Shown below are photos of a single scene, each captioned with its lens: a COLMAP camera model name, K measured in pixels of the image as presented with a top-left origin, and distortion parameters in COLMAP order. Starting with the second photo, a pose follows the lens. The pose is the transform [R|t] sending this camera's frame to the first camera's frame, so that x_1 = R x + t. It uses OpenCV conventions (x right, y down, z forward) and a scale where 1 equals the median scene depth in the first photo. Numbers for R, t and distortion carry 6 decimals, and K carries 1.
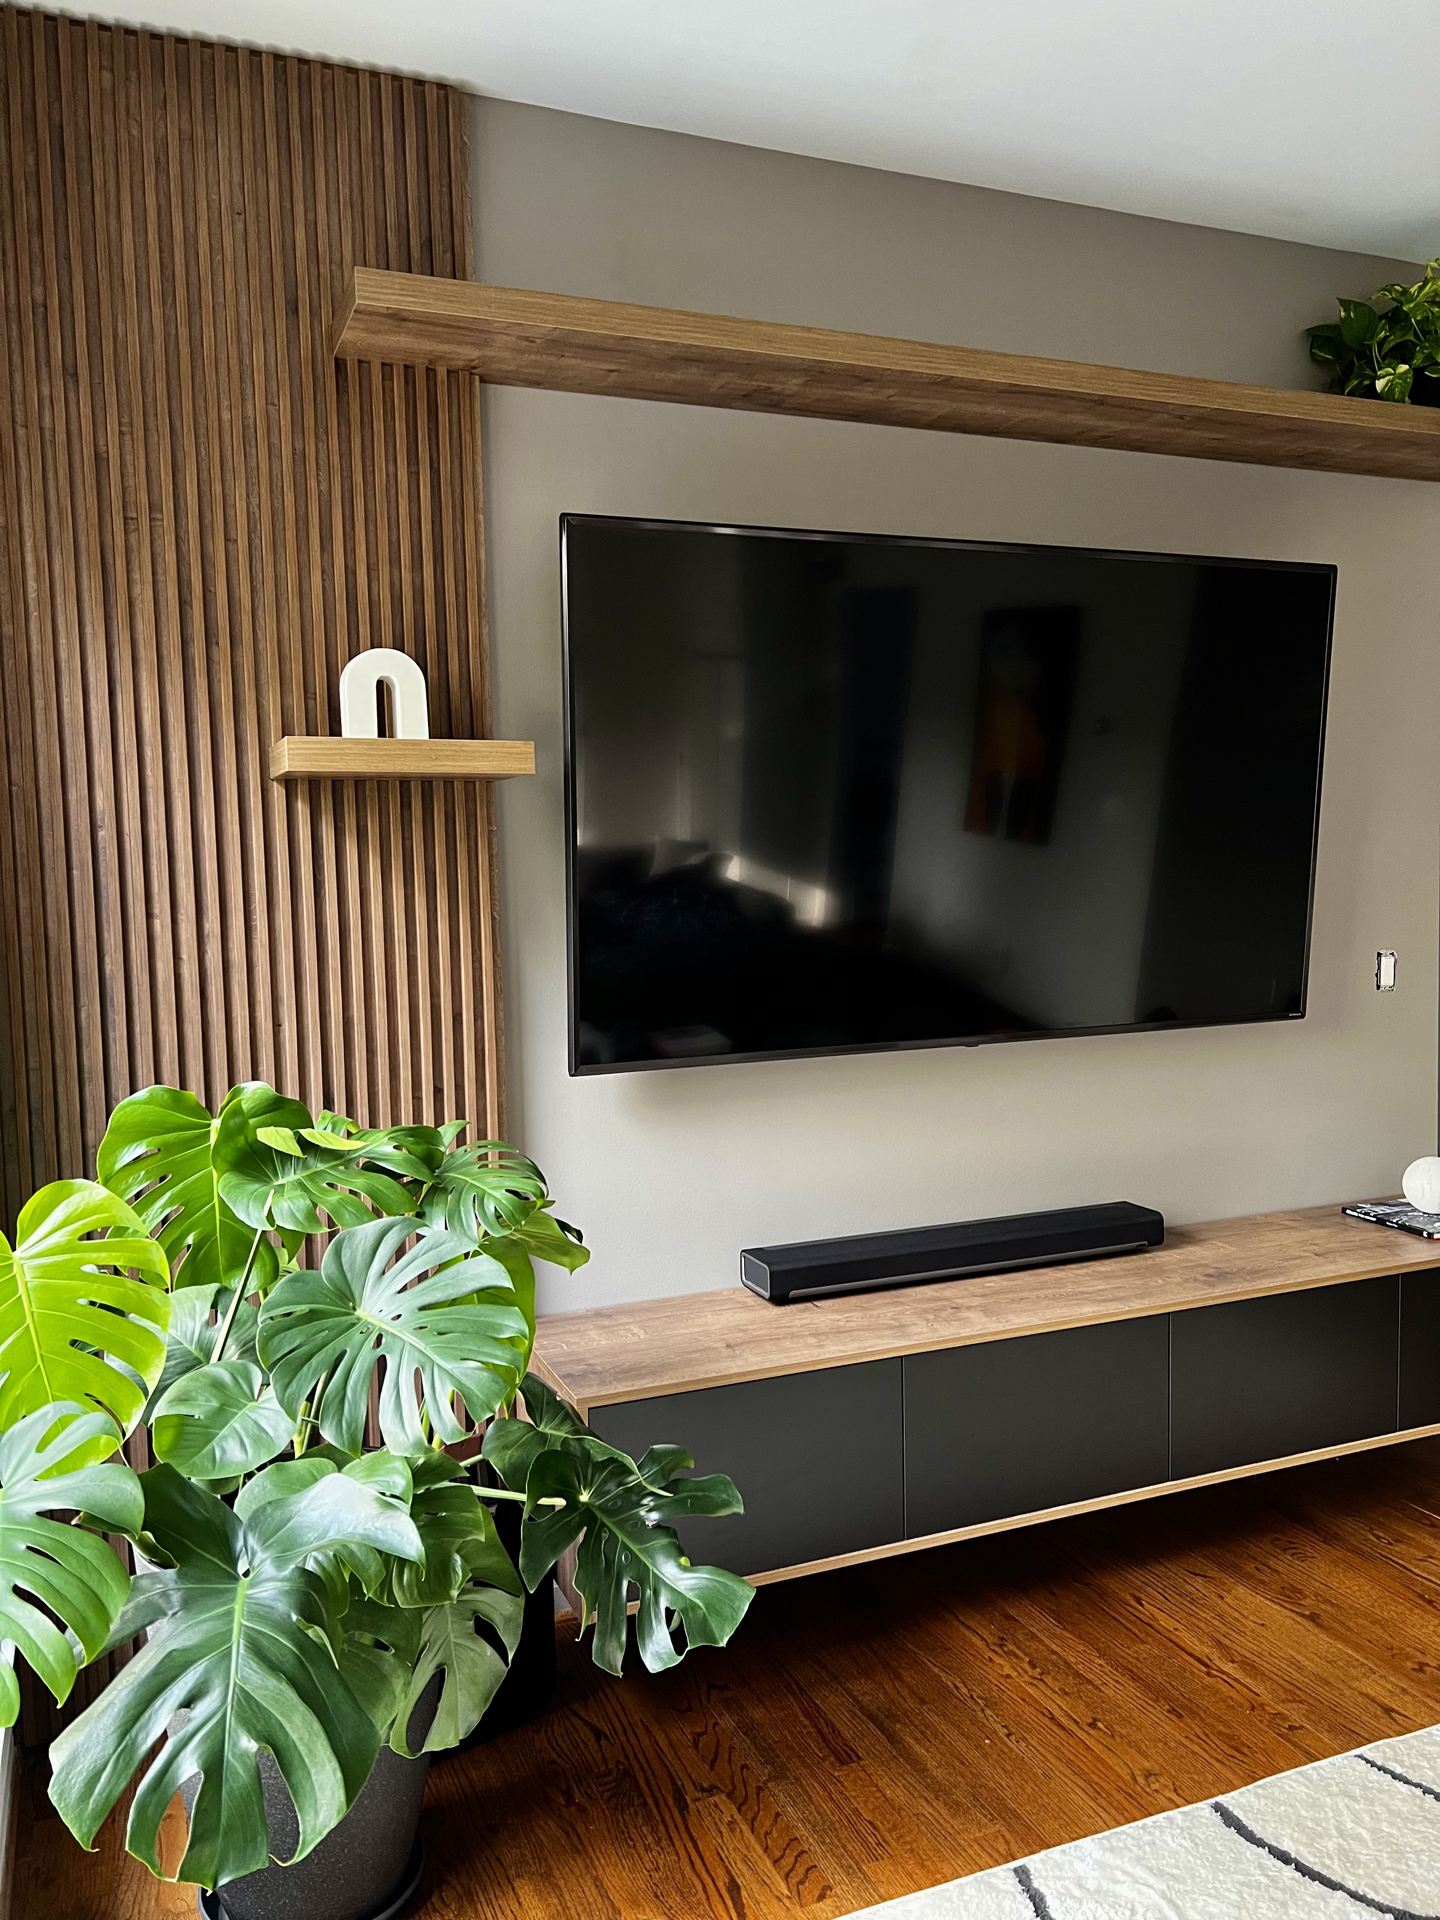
lens RADIAL K [[1460.2, 0, 714.8], [0, 1460.2, 969.9], [0, 0, 1]] dist [0.046069, -0.029063]
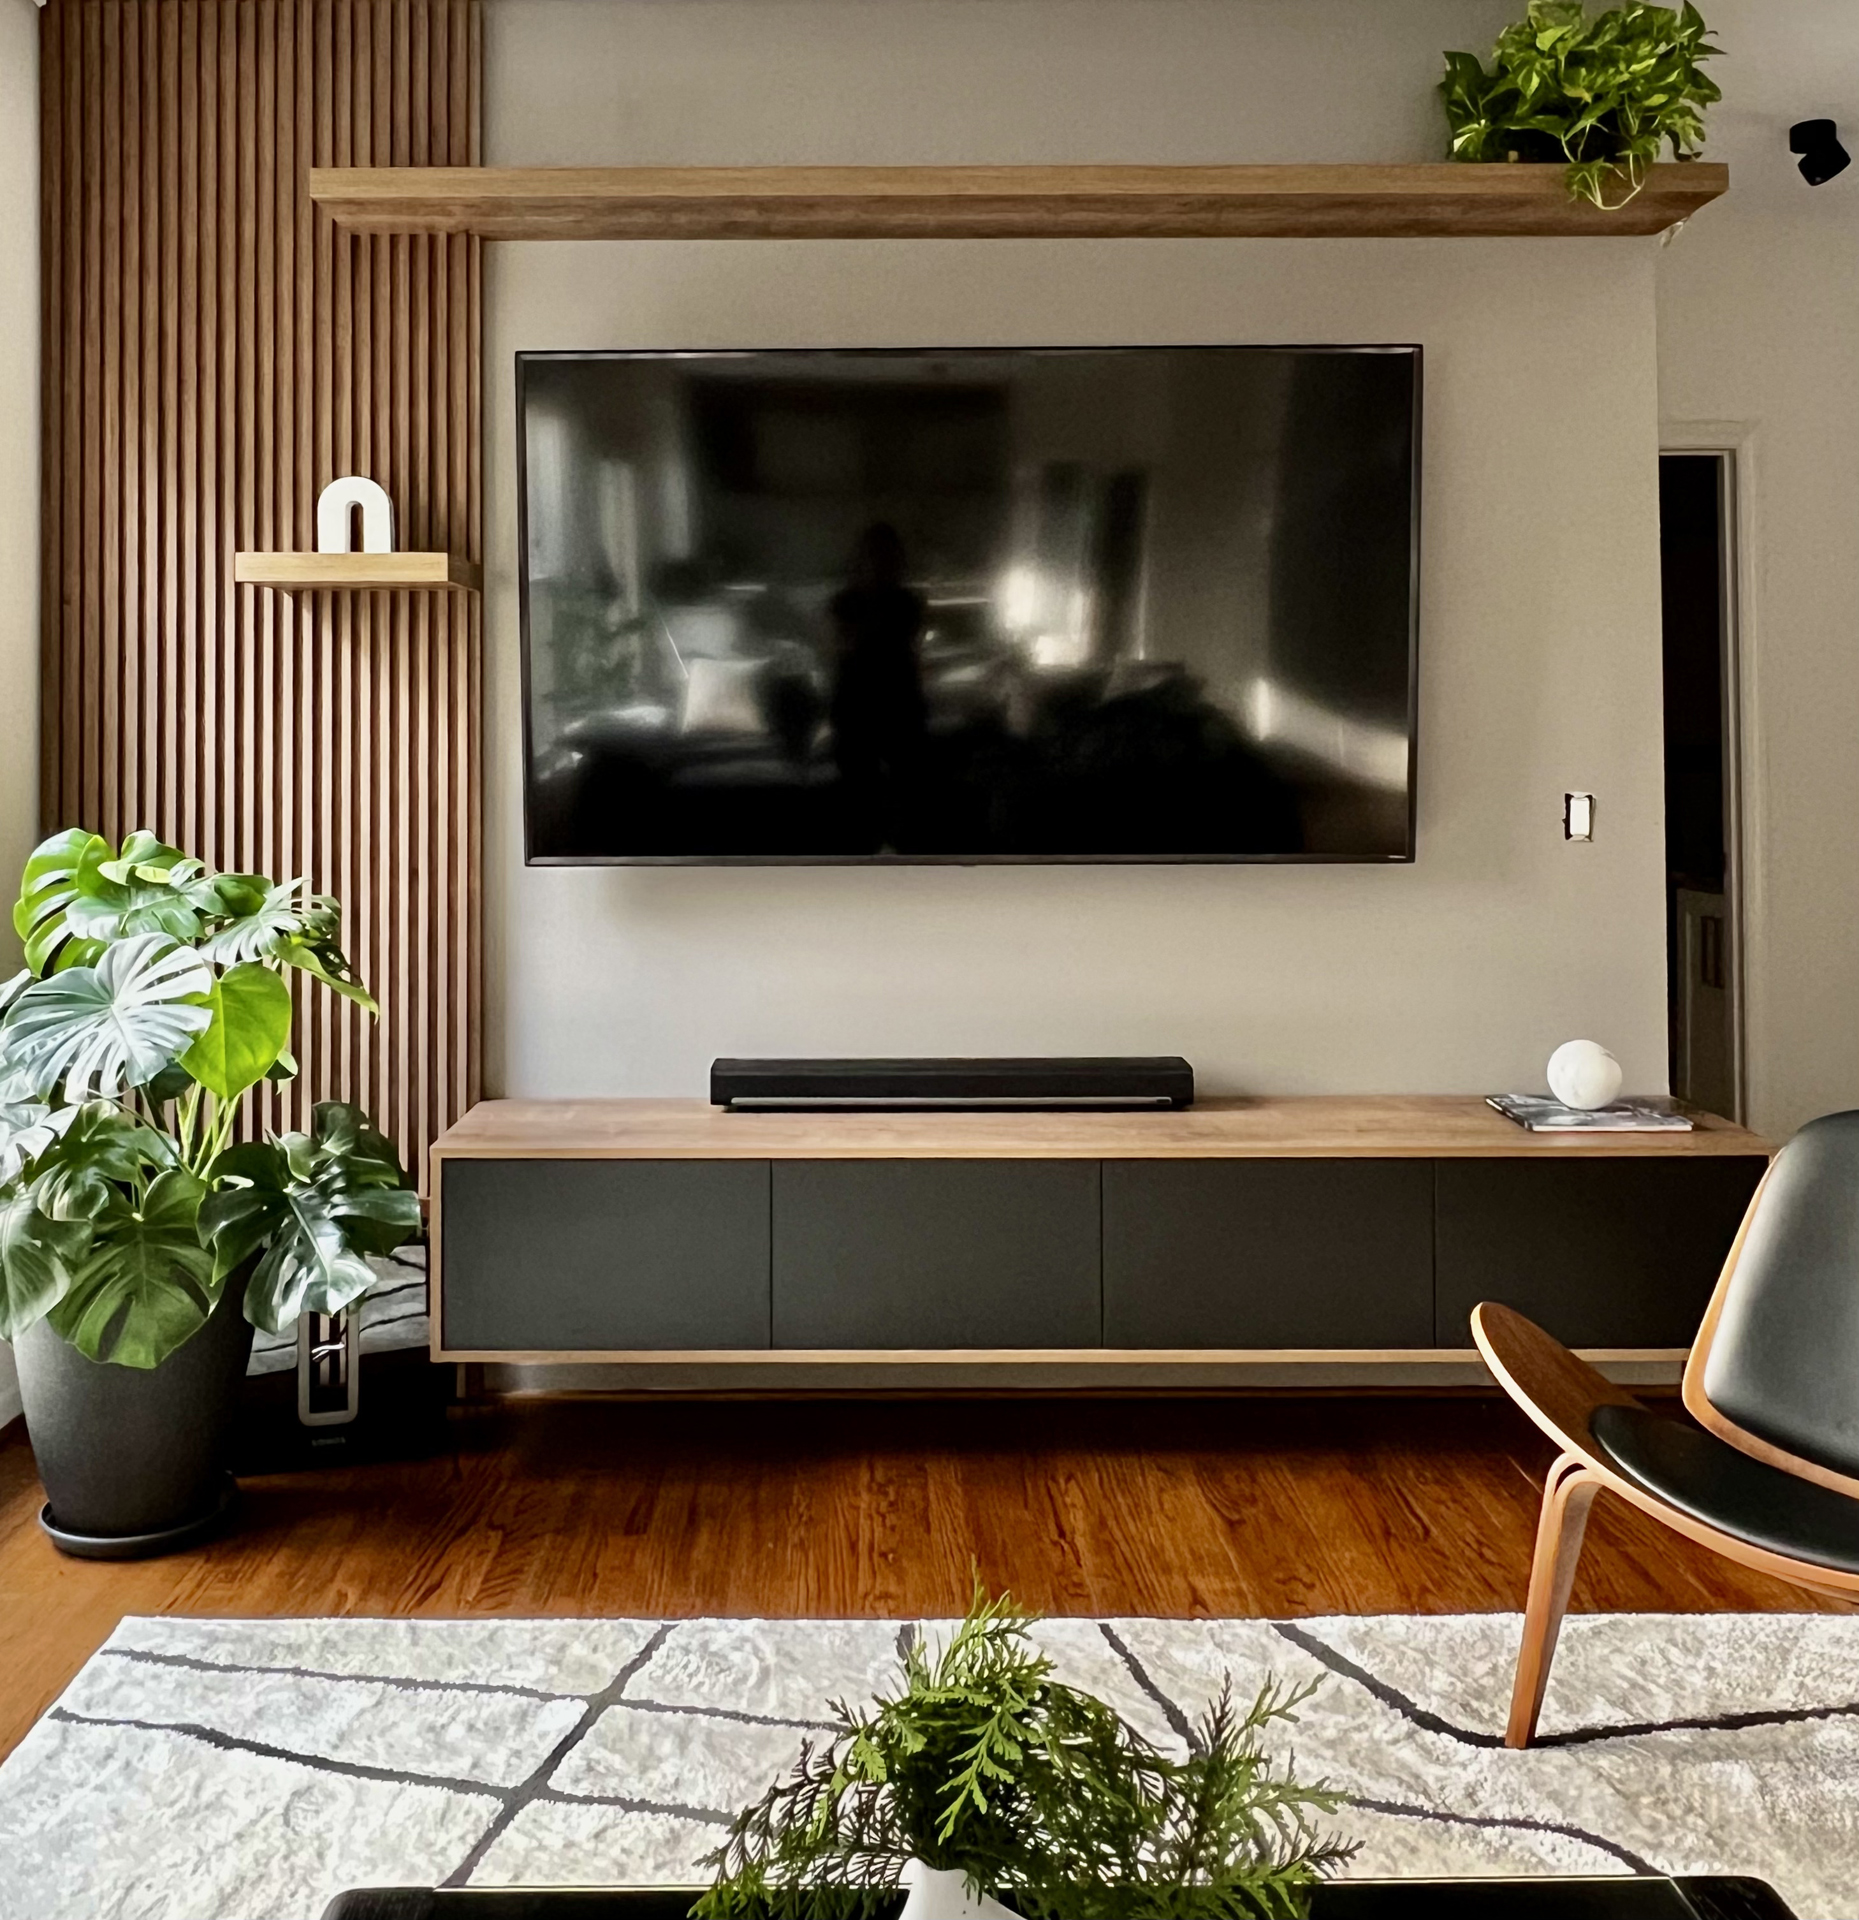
lens RADIAL K [[1818.2, 0, 872.3], [0, 1818.2, 715.5], [0, 0, 1]] dist [0.020526, 0.000000]
pose [[0.921099, 0.011705, -0.389152, 0.653356], [-0.045372, 0.995964, -0.077435, 0.055424], [0.386675, 0.088982, 0.917913, -0.131500]]
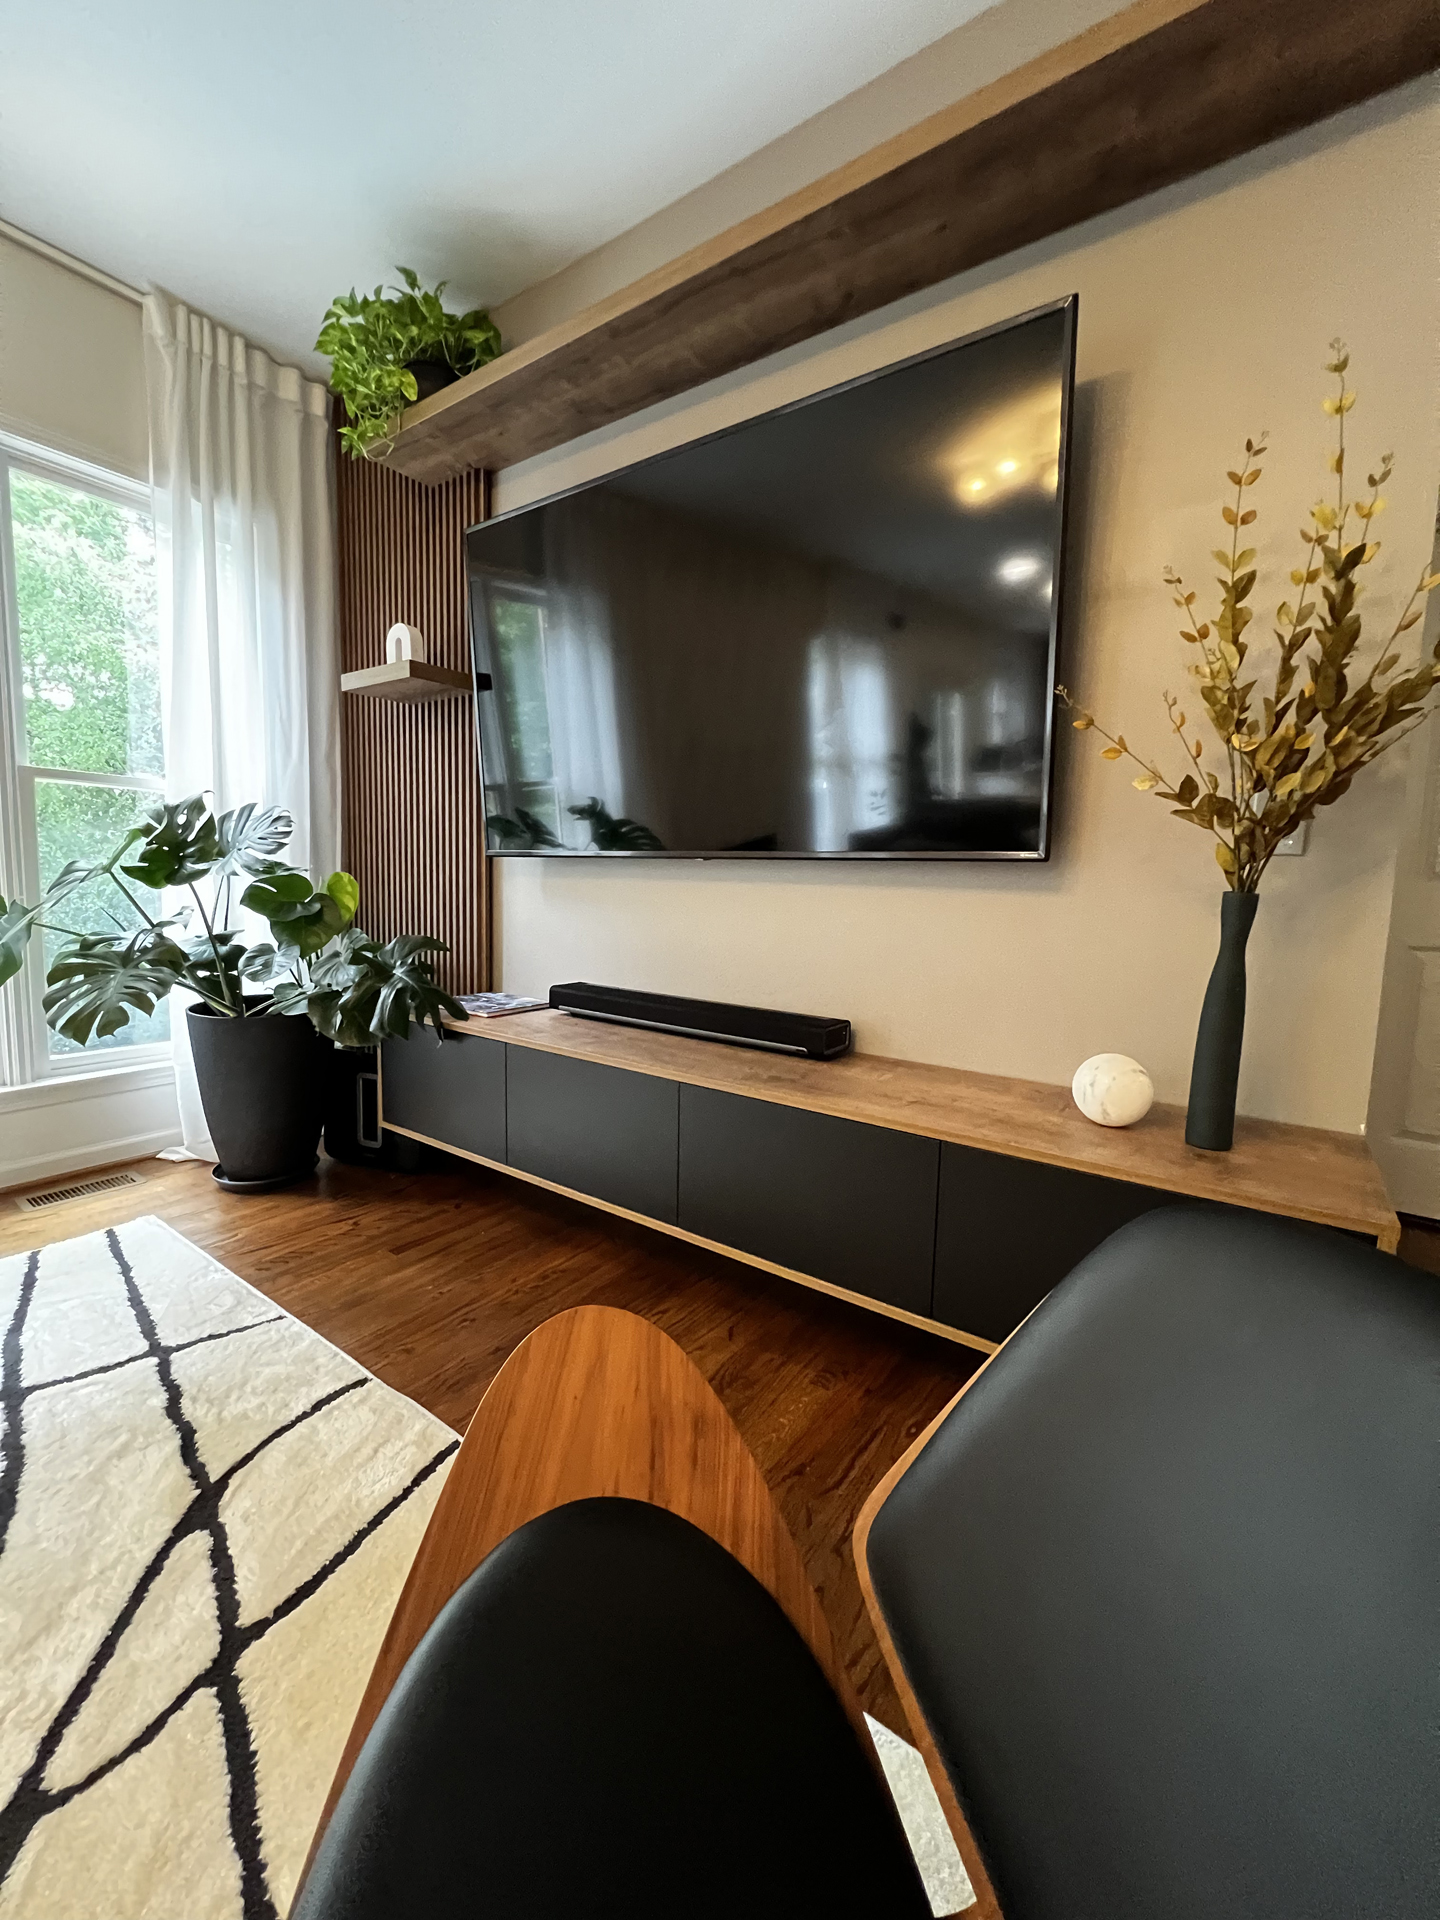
lens RADIAL K [[774.1, 0, 715.4], [0, 774.1, 953.4], [0, 0, 1]] dist [-0.002997, 0.001939]
pose [[0.525038, 0.122631, -0.842197, 0.865184], [-0.100285, 0.991585, 0.081864, 0.086997], [0.845149, 0.041478, 0.532918, 0.740525]]
